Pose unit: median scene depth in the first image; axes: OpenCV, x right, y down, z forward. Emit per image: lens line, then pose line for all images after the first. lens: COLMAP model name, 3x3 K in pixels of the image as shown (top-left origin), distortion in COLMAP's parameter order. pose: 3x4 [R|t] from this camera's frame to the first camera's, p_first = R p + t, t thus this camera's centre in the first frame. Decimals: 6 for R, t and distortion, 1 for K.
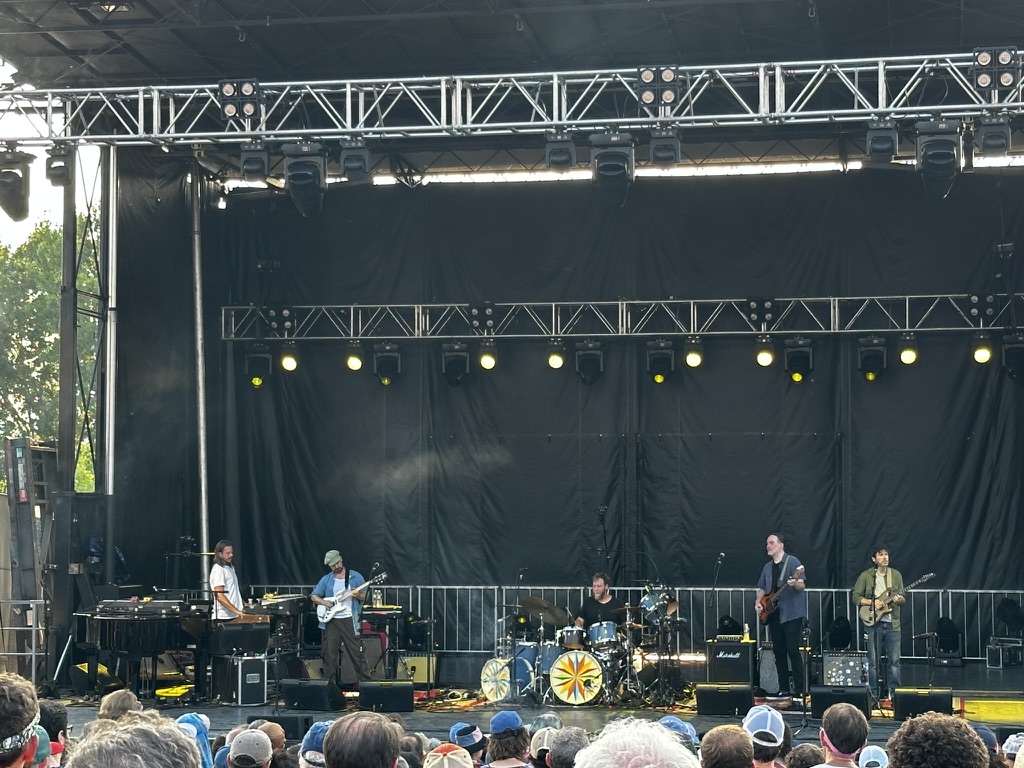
lens RADIAL K [[2202.8, 0, 515.3], [0, 2202.8, 383.7], [0, 0, 1]] dist [0.082828, 0.000000]
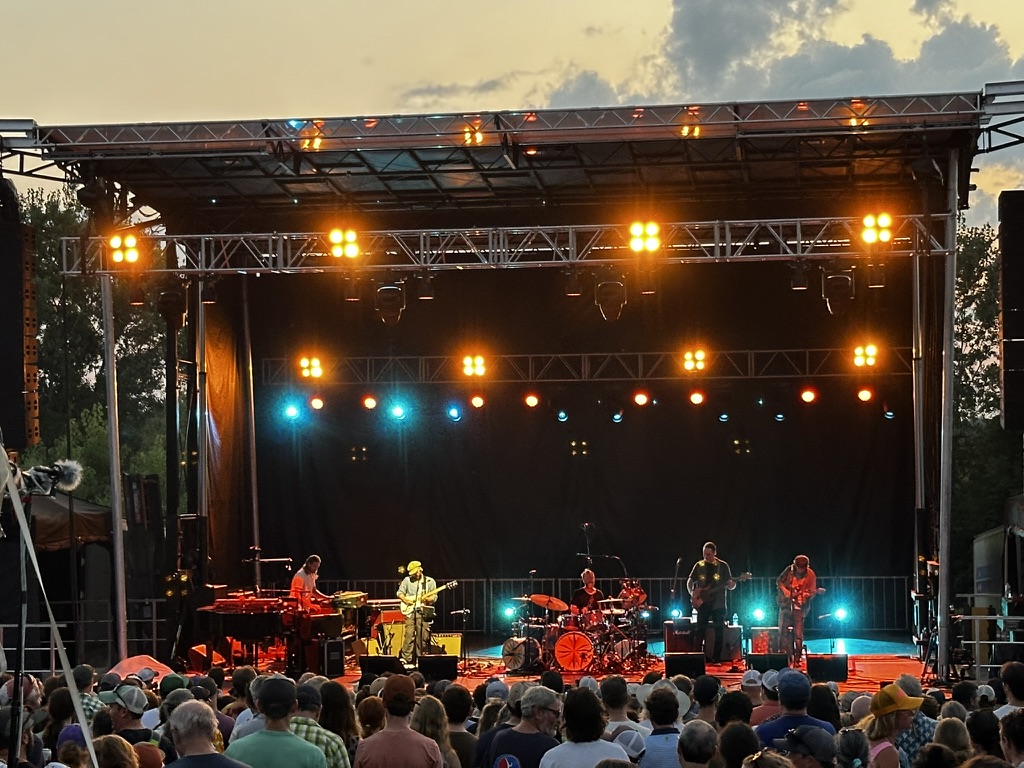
lens RADIAL K [[2291.8, 0, 510.1], [0, 2291.8, 385.8], [0, 0, 1]] dist [0.057402, 0.000000]
pose [[0.998147, -0.010792, 0.059890, -0.150392], [0.009575, 0.999742, 0.020582, -0.095076], [-0.060097, -0.019971, 0.997993, -0.643336]]
